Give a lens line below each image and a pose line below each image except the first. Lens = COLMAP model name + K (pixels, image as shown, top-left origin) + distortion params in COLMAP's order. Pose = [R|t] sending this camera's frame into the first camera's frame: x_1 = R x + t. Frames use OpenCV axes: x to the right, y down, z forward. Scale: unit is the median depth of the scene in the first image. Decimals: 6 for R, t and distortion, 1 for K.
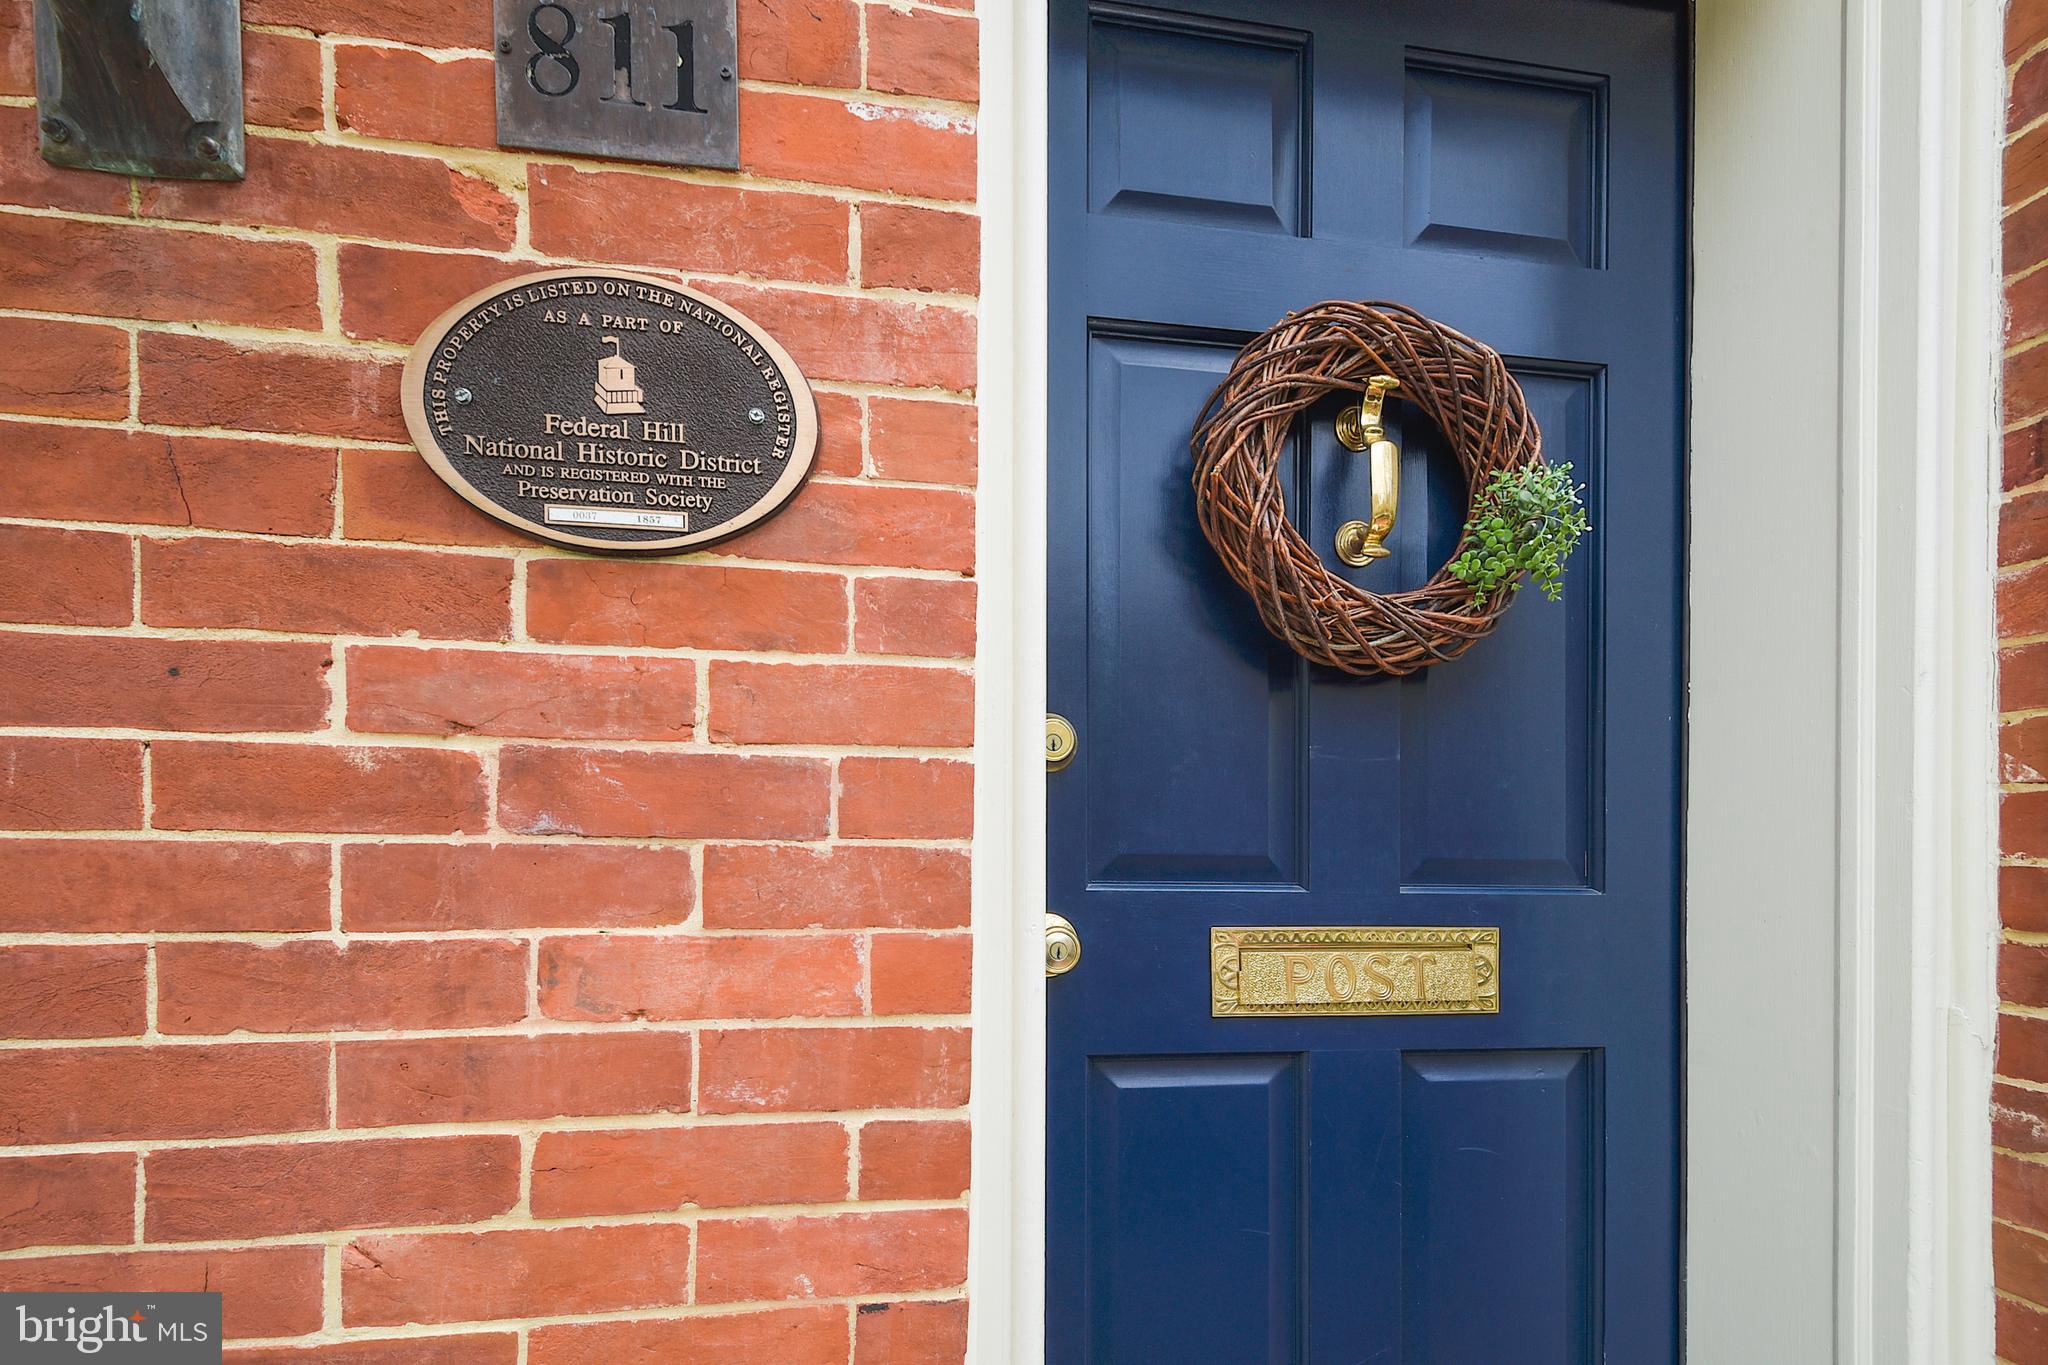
lens RADIAL K [[908.6, 0, 1020.1], [0, 908.6, 824.5], [0, 0, 1]] dist [0.015846, -0.000496]
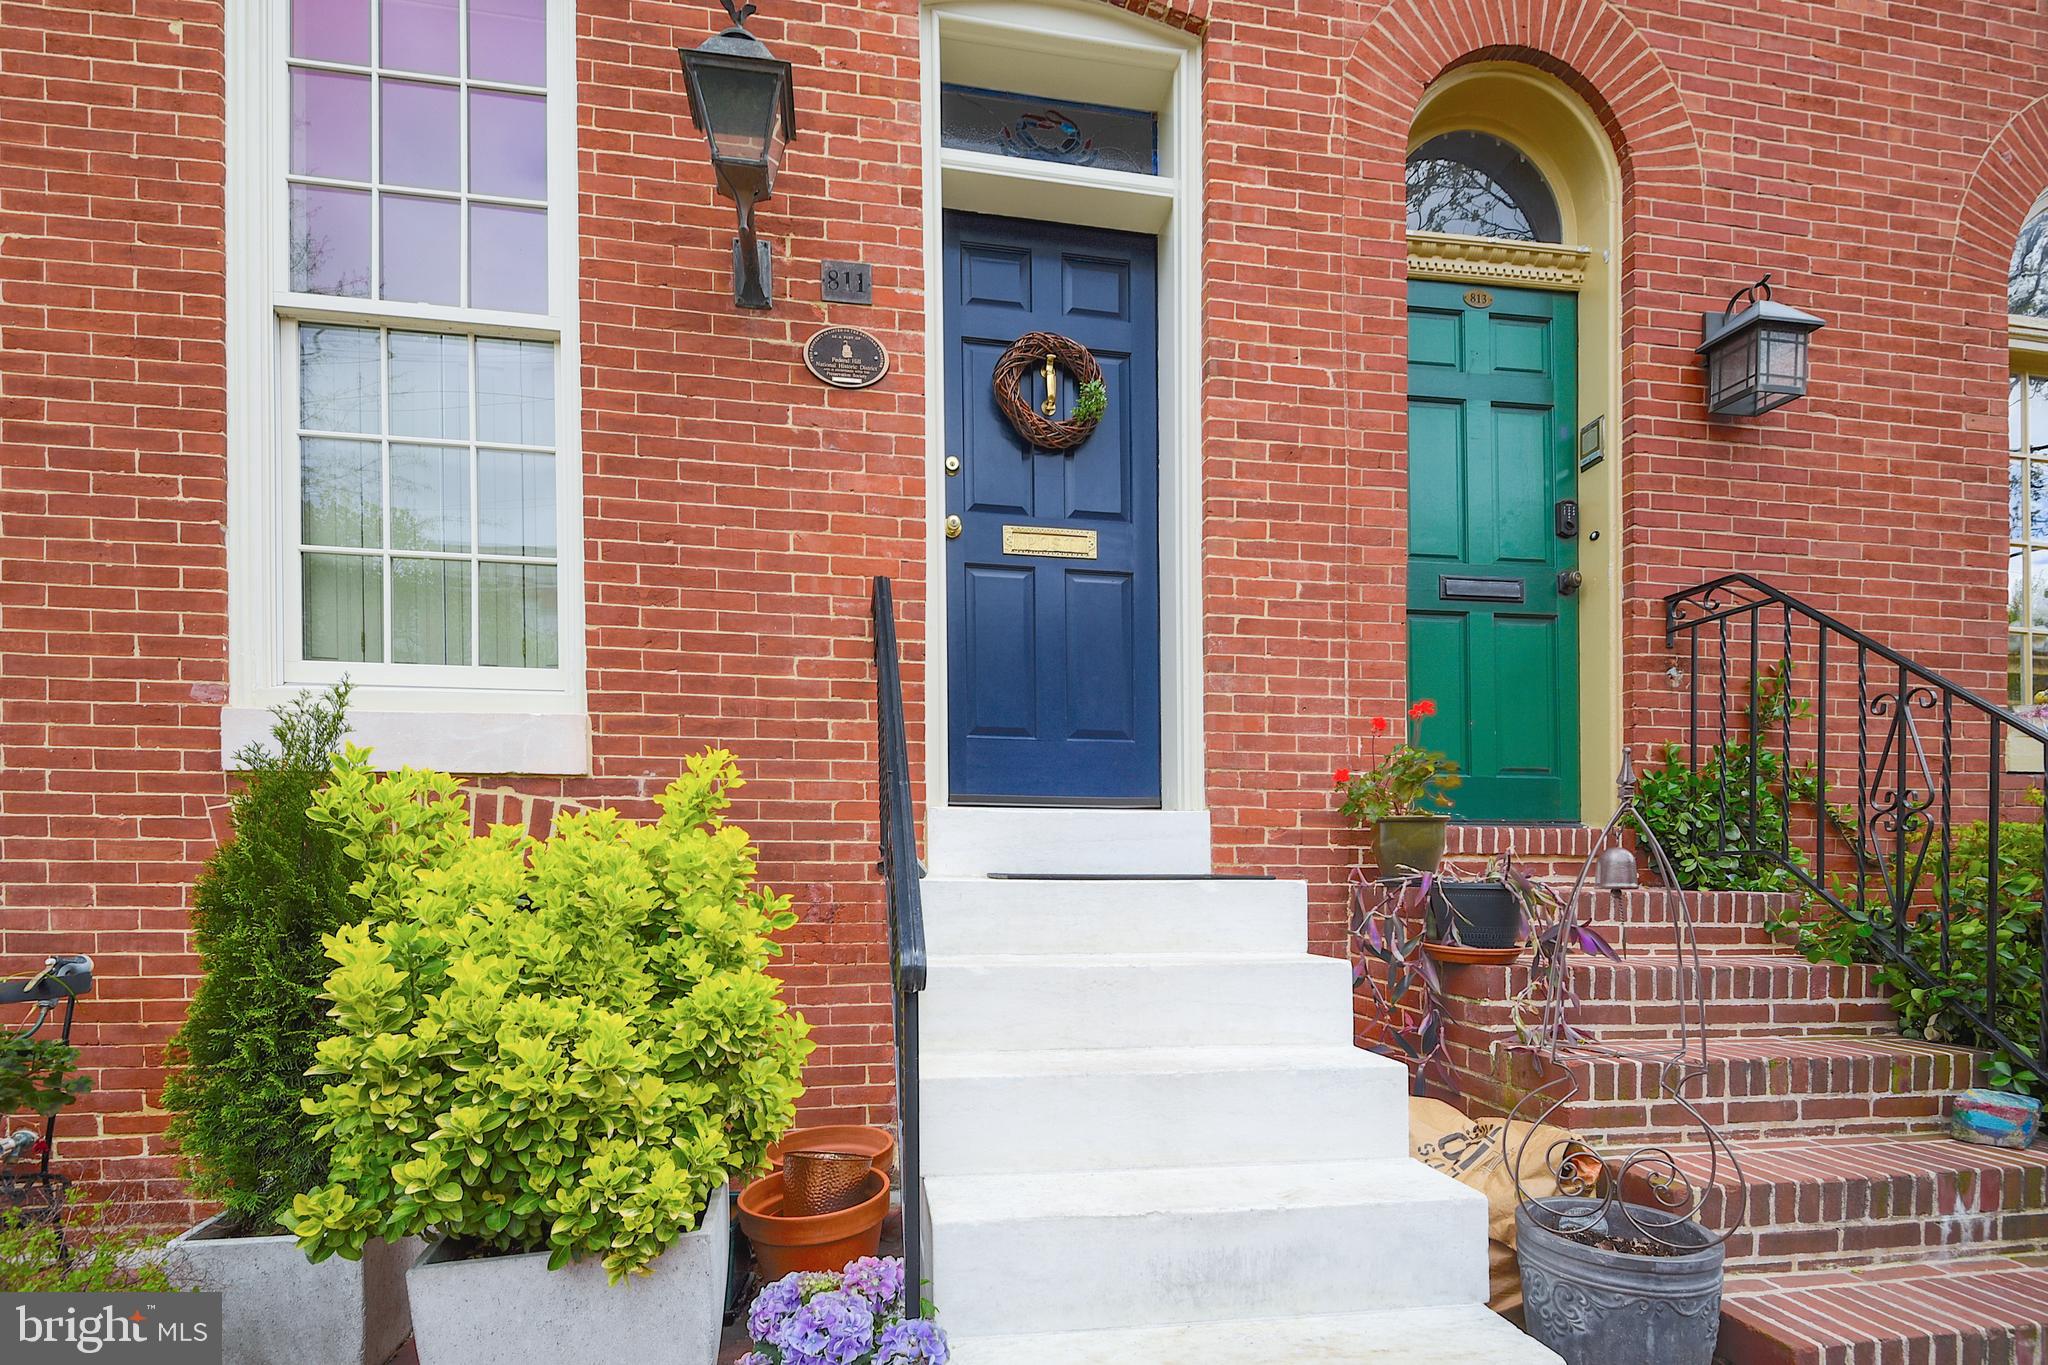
lens RADIAL K [[950.6, 0, 1018.7], [0, 950.6, 873.0], [0, 0, 1]] dist [0.019243, -0.002838]
pose [[0.999749, -0.011864, 0.018982, 0.304431], [0.011840, 0.999929, 0.001379, 2.143503], [-0.018997, -0.001154, 0.999819, -3.824519]]
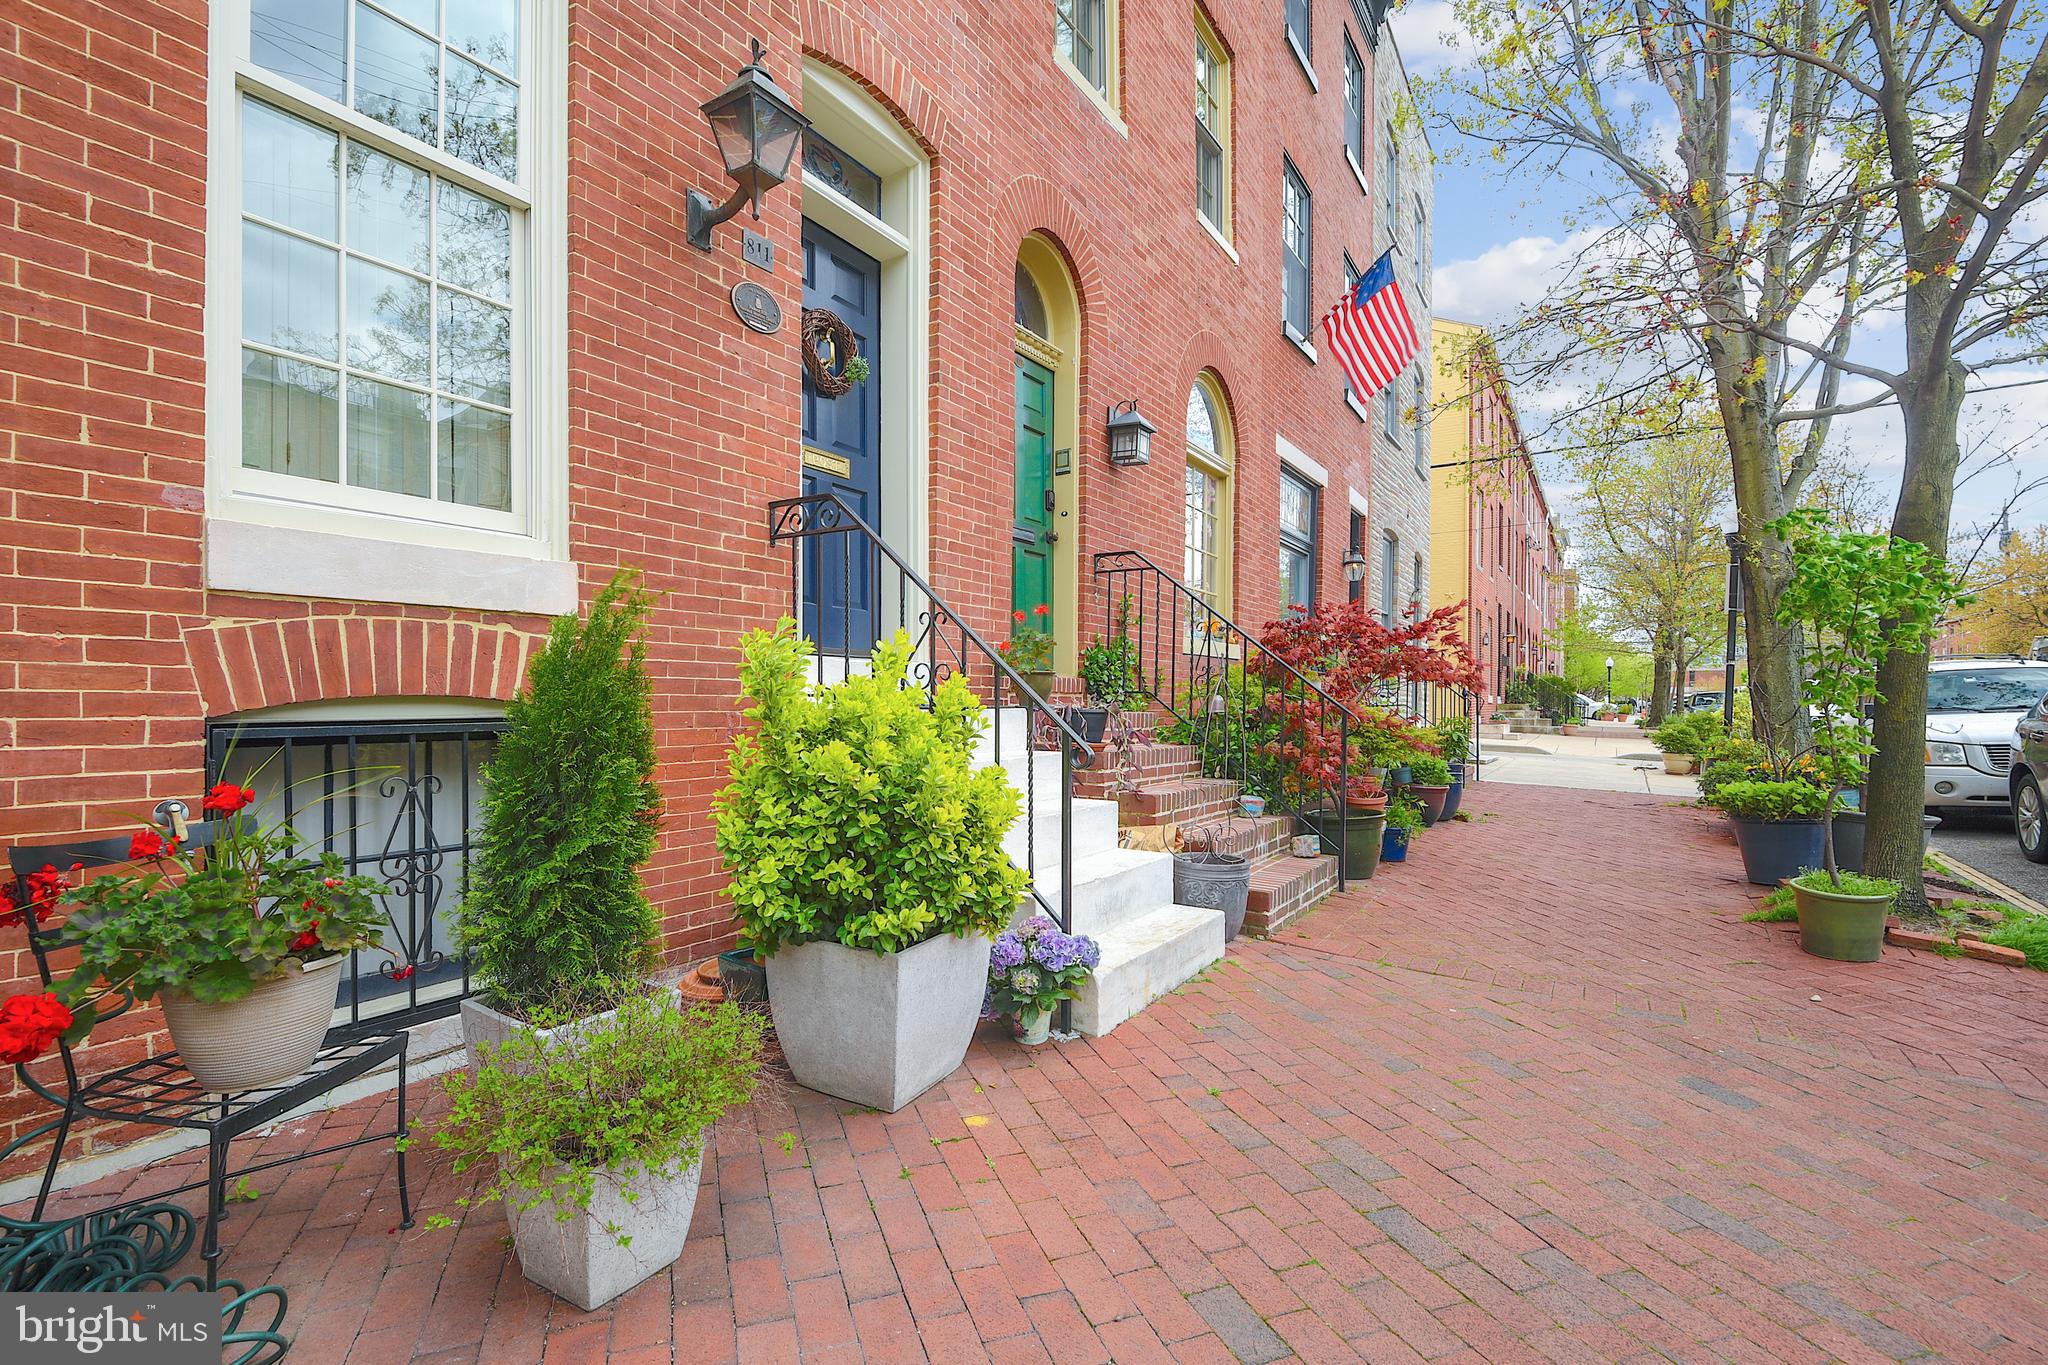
lens RADIAL K [[950.6, 0, 1008.5], [0, 950.6, 702.0], [0, 0, 1]] dist [0.019243, -0.002838]
pose [[0.659539, -0.009690, 0.751608, -4.056209], [0.001612, 0.999933, 0.011477, 2.055683], [-0.751669, -0.006357, 0.659510, -4.364243]]
